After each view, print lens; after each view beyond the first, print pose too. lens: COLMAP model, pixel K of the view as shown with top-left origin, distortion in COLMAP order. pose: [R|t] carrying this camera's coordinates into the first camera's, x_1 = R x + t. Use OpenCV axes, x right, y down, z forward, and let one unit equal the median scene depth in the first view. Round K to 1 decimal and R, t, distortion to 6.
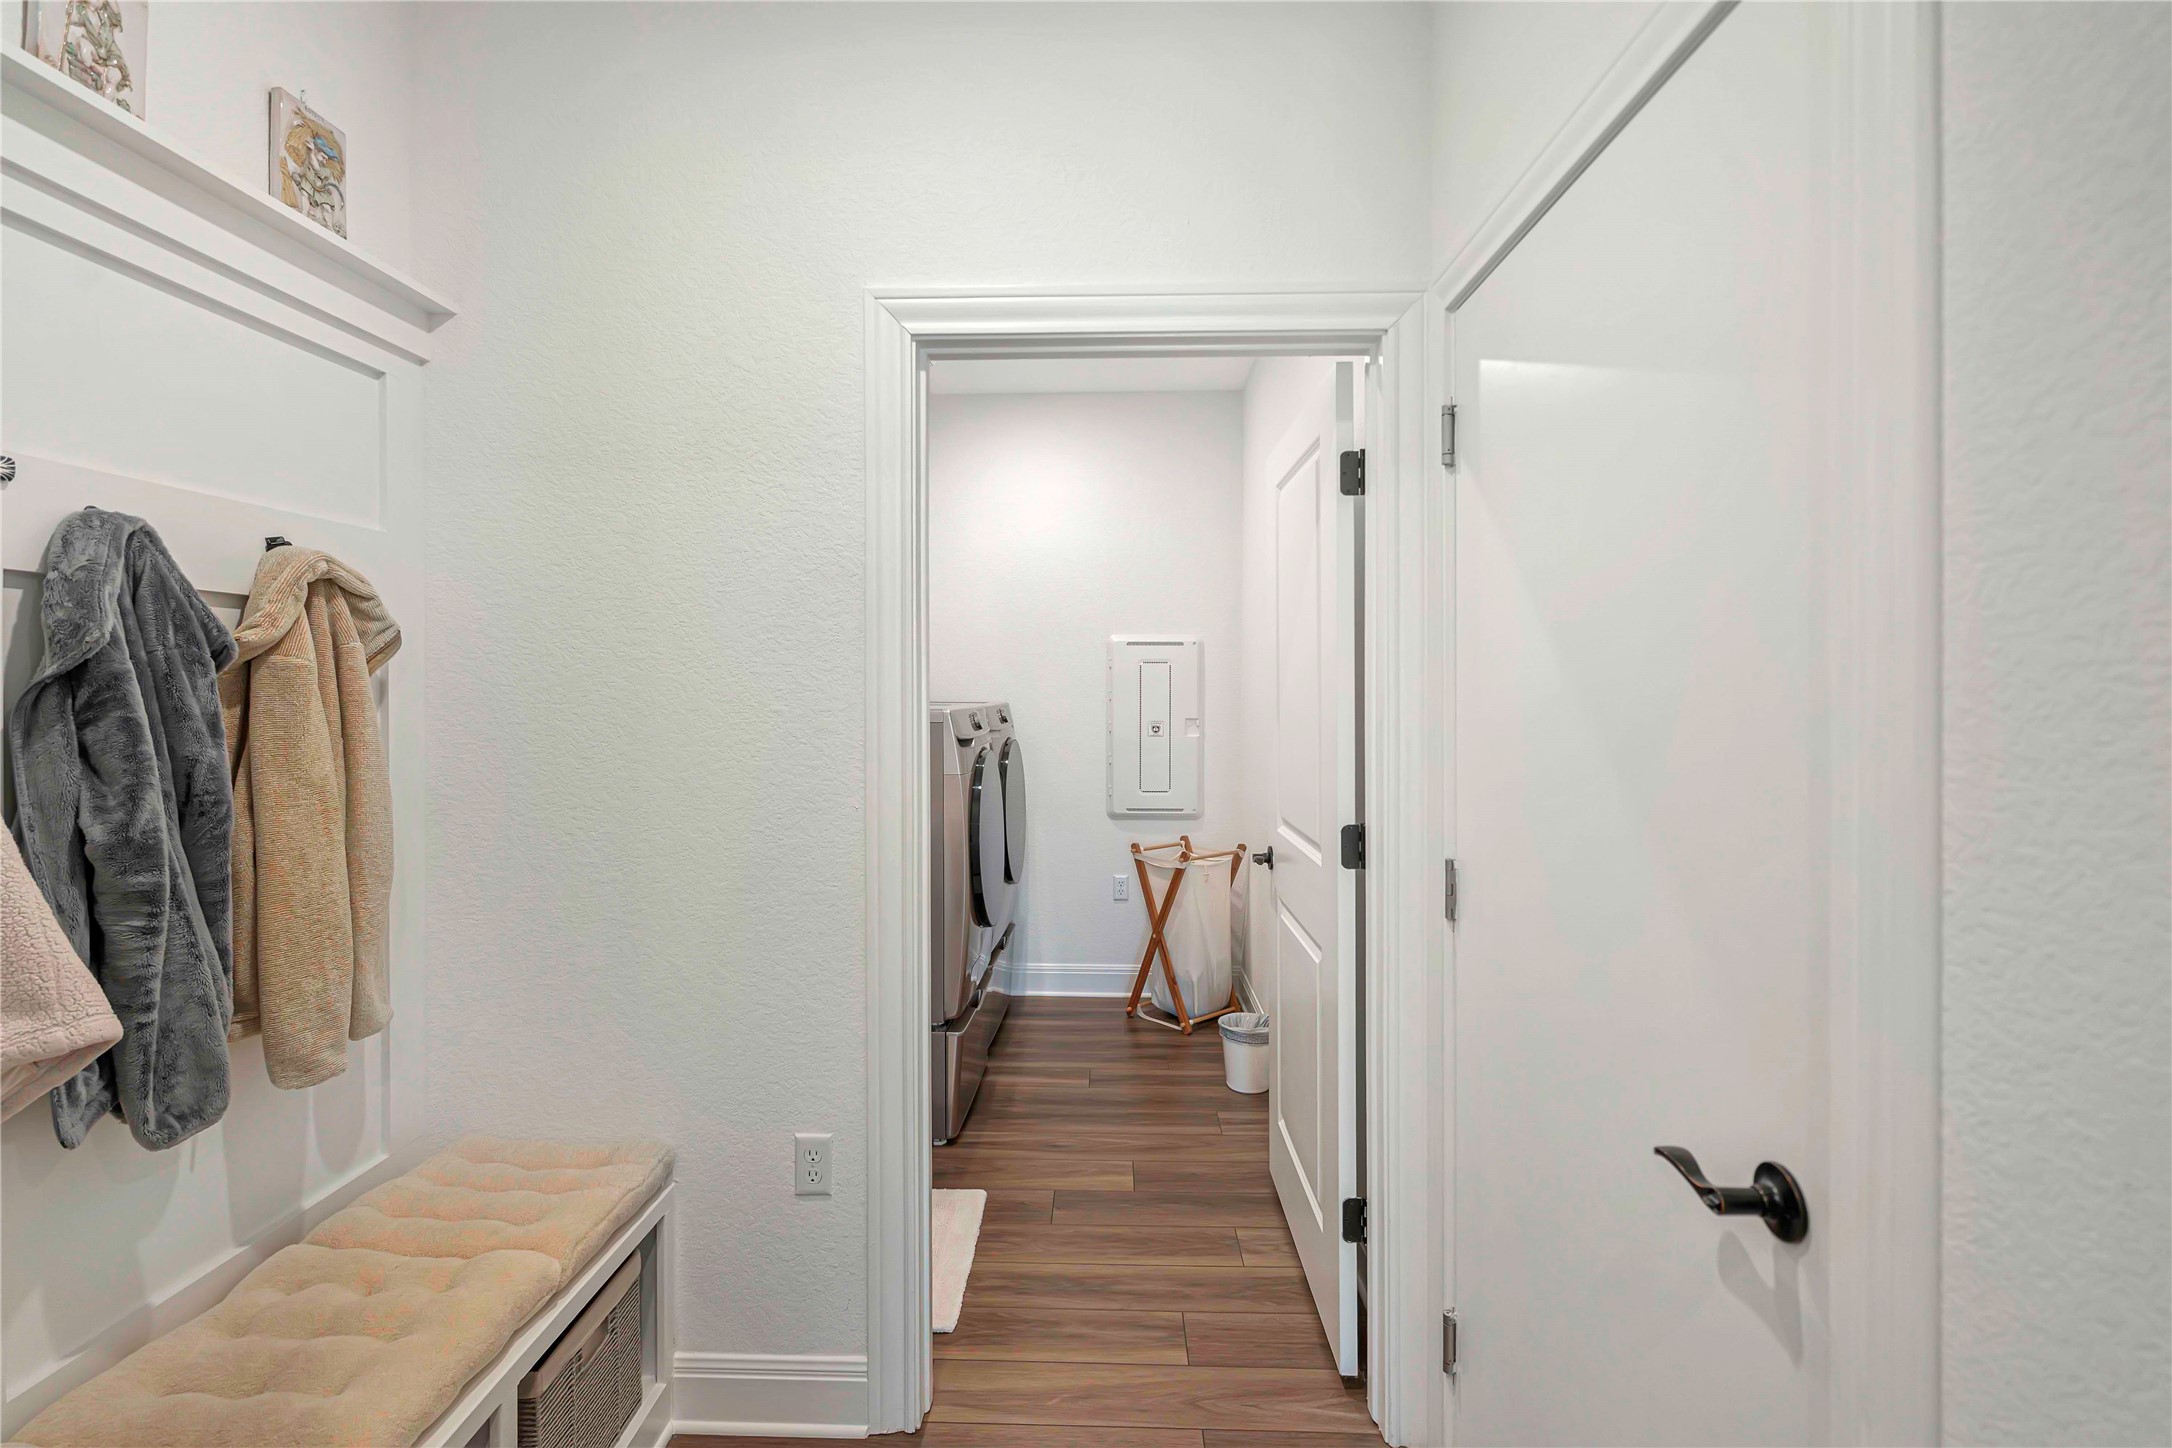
lens RADIAL K [[994.0, 0, 1082.2], [0, 994.0, 710.9], [0, 0, 1]] dist [-0.003110, 0.002049]
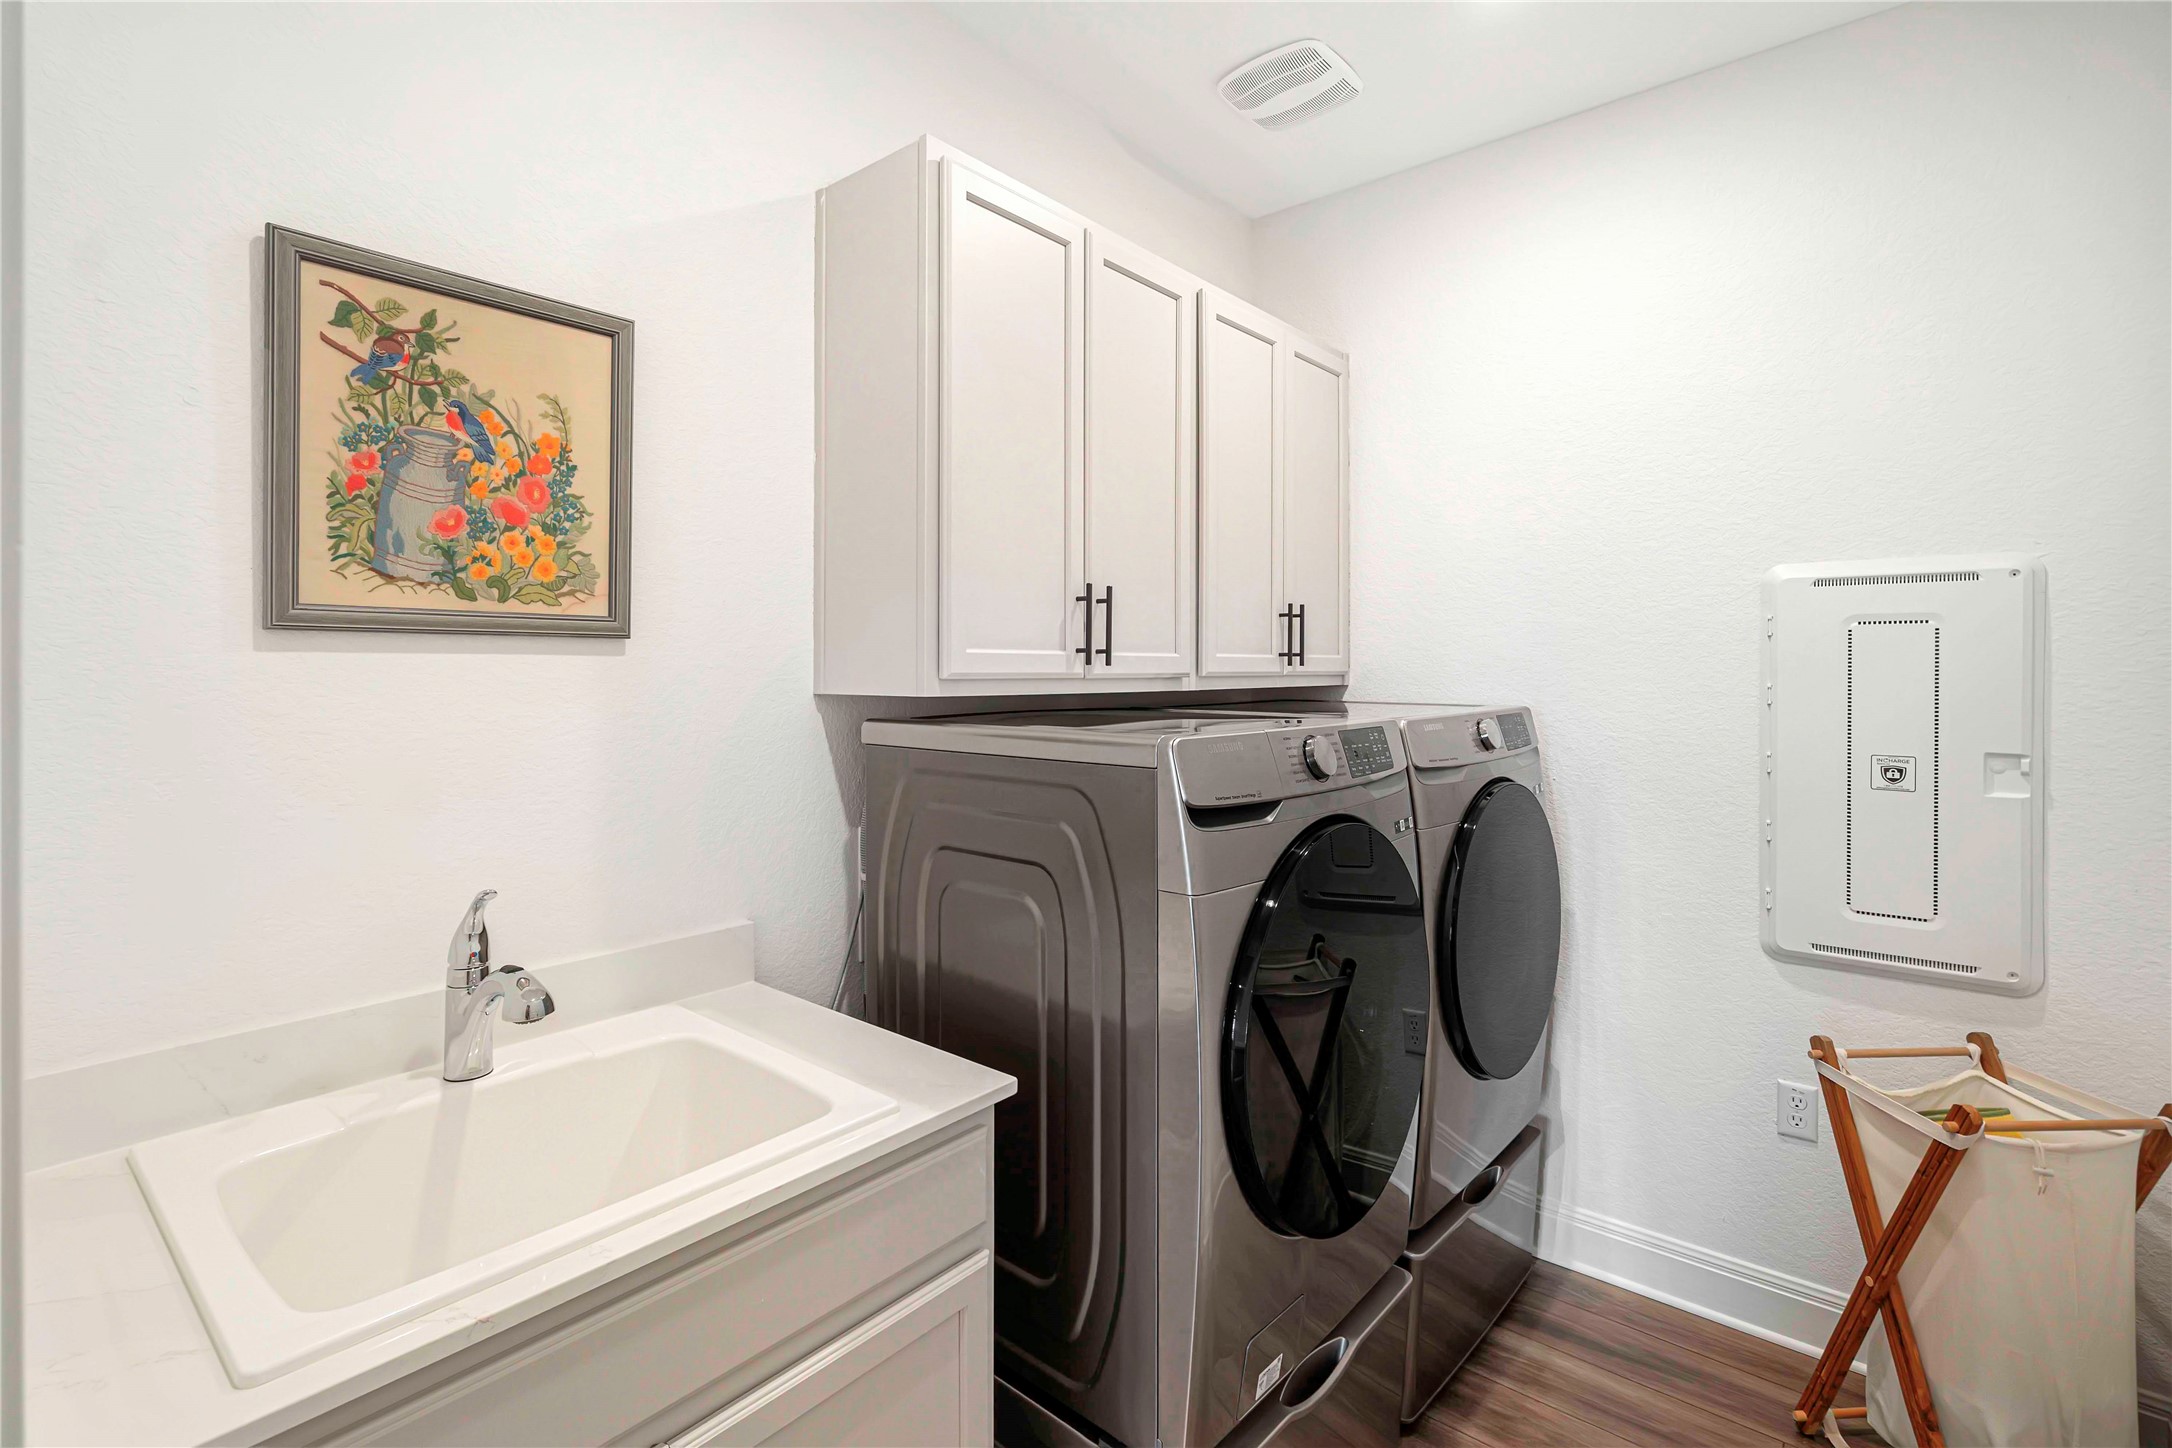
lens RADIAL K [[994.0, 0, 1088.3], [0, 994.0, 669.6], [0, 0, 1]] dist [-0.003110, 0.002049]
pose [[0.776670, 0.002302, -0.629903, 0.074024], [-0.009201, 0.999928, -0.007690, -0.021119], [0.629840, 0.011768, 0.776635, 0.436906]]
